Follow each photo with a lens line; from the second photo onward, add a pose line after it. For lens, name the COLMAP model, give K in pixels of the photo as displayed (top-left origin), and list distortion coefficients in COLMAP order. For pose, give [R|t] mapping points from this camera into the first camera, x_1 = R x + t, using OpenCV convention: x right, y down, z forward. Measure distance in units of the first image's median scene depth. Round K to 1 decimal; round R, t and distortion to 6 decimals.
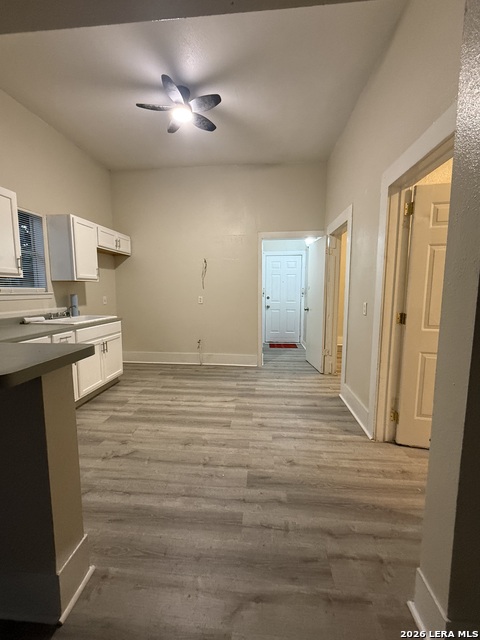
lens RADIAL K [[267.3, 0, 239.5], [0, 267.3, 320.2], [0, 0, 1]] dist [-0.001206, -0.000520]
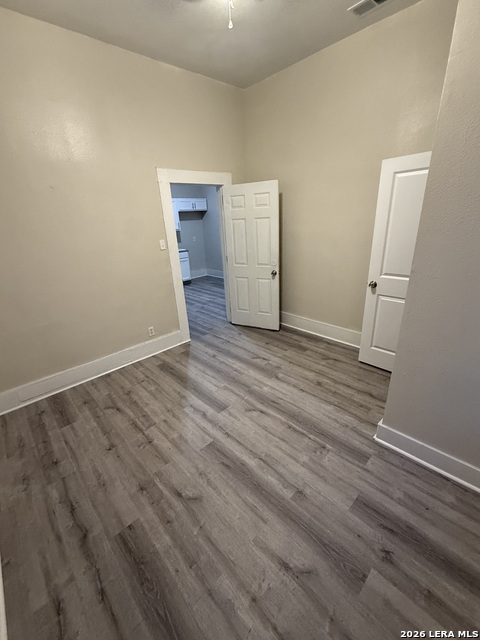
lens RADIAL K [[267.3, 0, 244.0], [0, 267.3, 318.5], [0, 0, 1]] dist [-0.001206, -0.000520]
pose [[0.759348, 0.198597, -0.619637, 1.280139], [-0.025994, 0.960782, 0.276082, -0.086387], [0.650165, -0.193536, 0.734730, -0.268318]]
